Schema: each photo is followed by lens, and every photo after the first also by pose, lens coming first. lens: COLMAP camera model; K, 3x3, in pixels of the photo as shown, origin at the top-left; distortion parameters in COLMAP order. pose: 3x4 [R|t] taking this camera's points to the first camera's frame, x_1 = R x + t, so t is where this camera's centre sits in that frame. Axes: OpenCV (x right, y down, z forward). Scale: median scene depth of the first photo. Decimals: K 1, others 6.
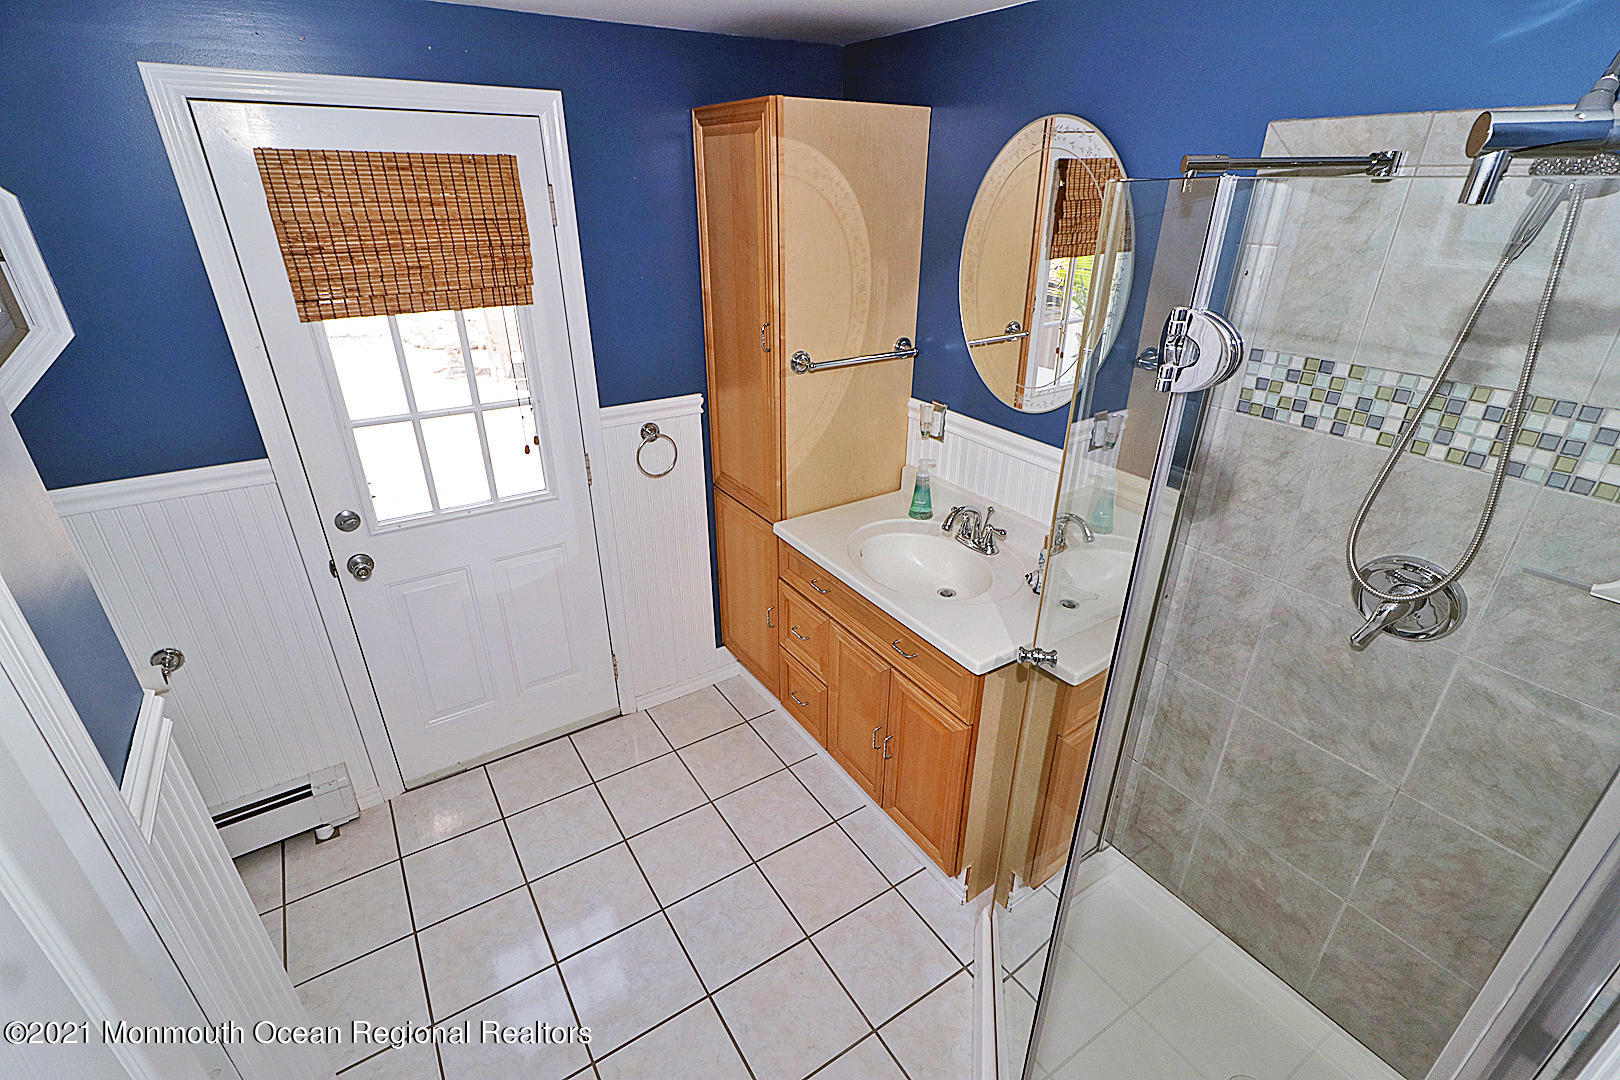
lens RADIAL K [[748.7, 0, 810.9], [0, 748.7, 562.3], [0, 0, 1]] dist [-0.008816, -0.001265]
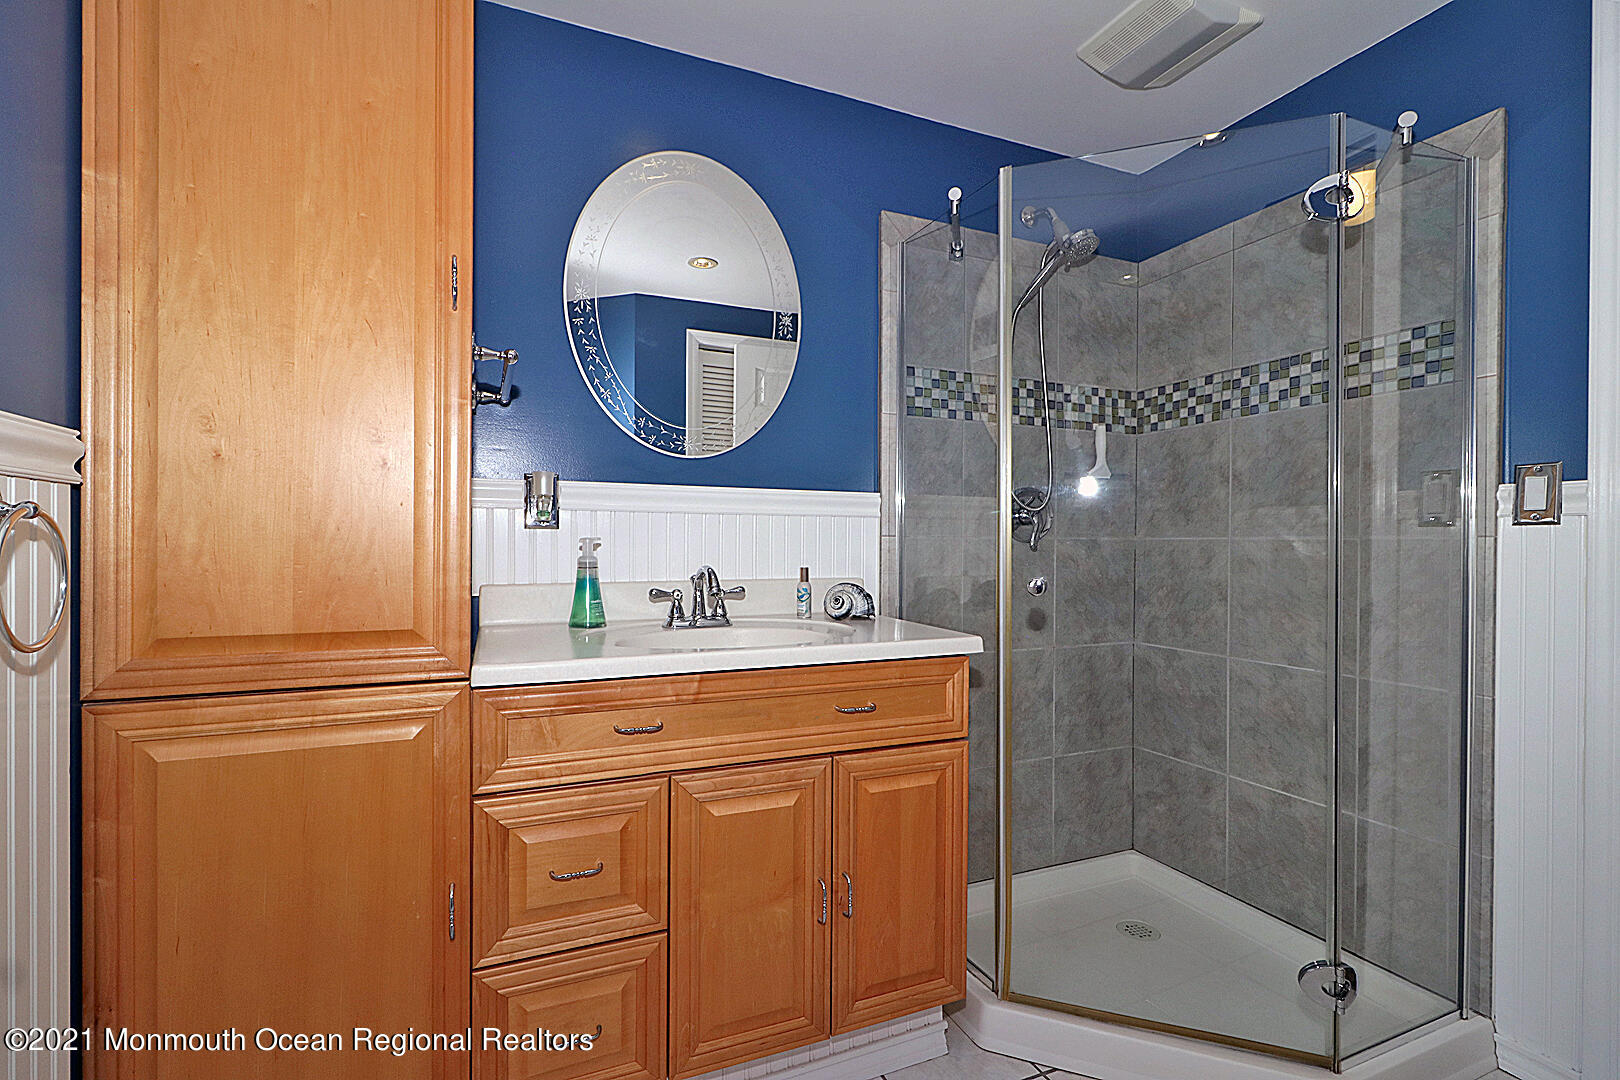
lens RADIAL K [[748.7, 0, 809.1], [0, 748.7, 543.9], [0, 0, 1]] dist [-0.008816, -0.001265]
pose [[0.157714, -0.000758, 0.987485, -0.596950], [0.441968, 0.894303, -0.069902, 0.007779], [-0.883057, 0.447461, 0.141379, 0.889509]]
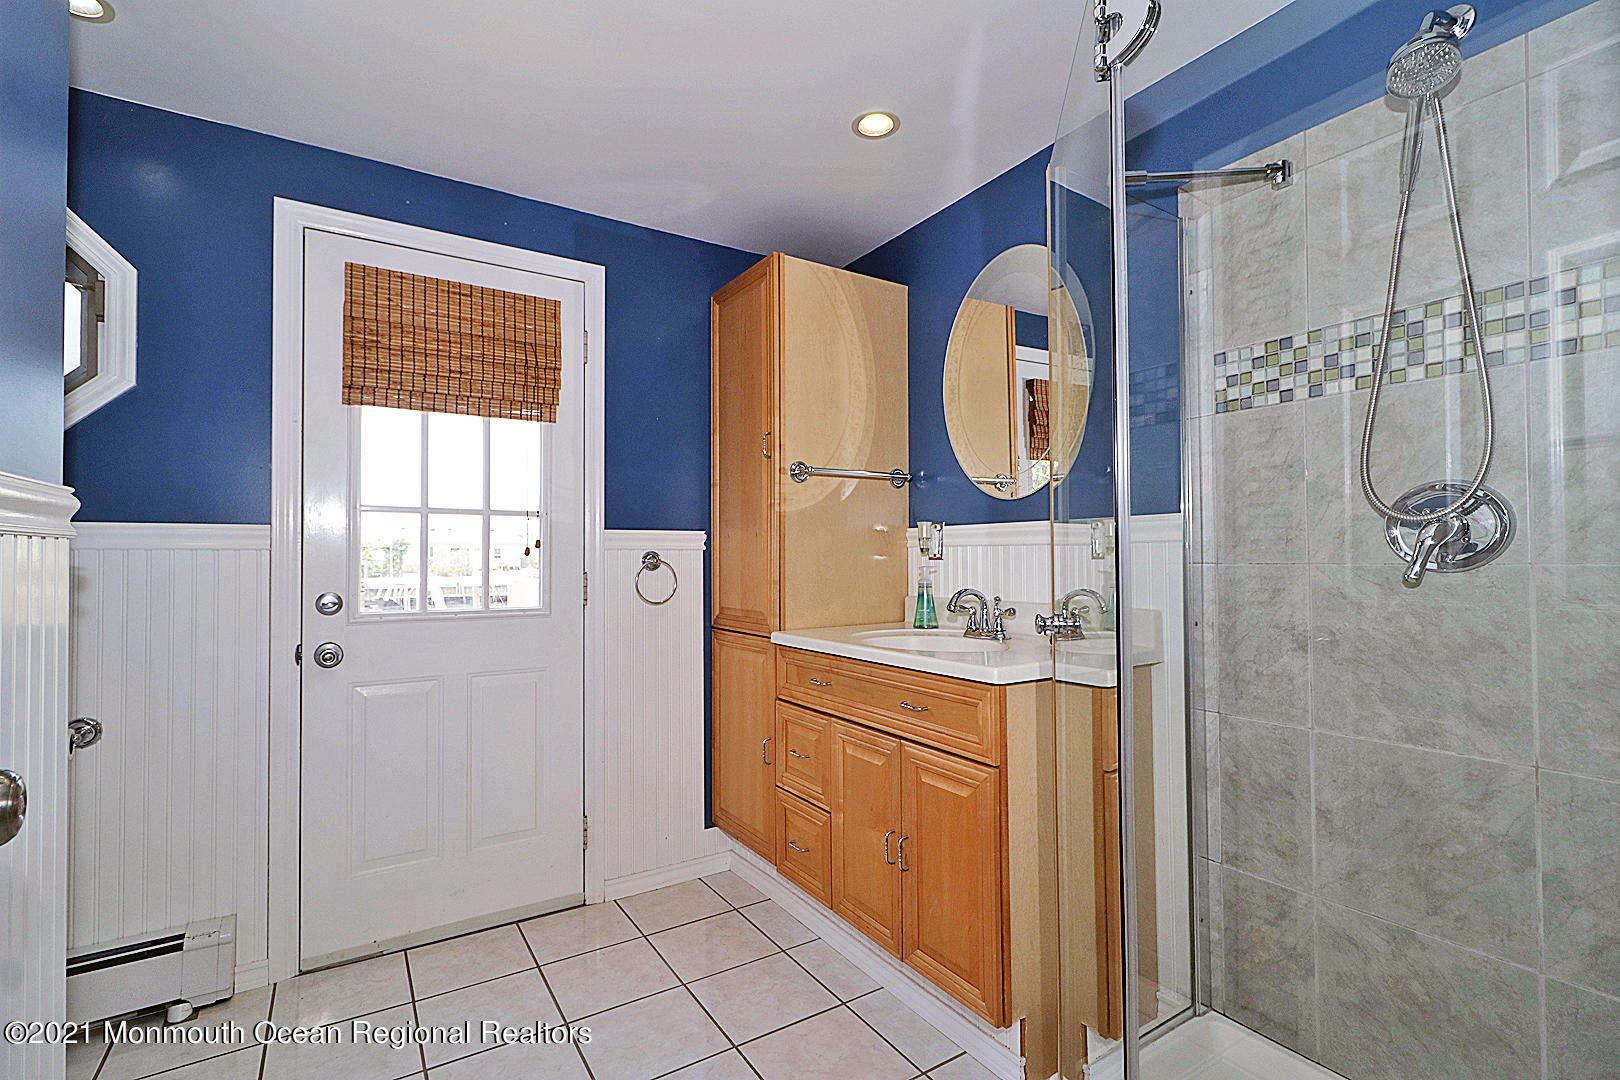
lens RADIAL K [[748.7, 0, 810.8], [0, 748.7, 540.6], [0, 0, 1]] dist [-0.008816, -0.001265]
pose [[0.999864, -0.009531, -0.013440, 0.017504], [0.002117, 0.883261, -0.468876, 0.364317], [0.016340, 0.468784, 0.883162, 0.133591]]
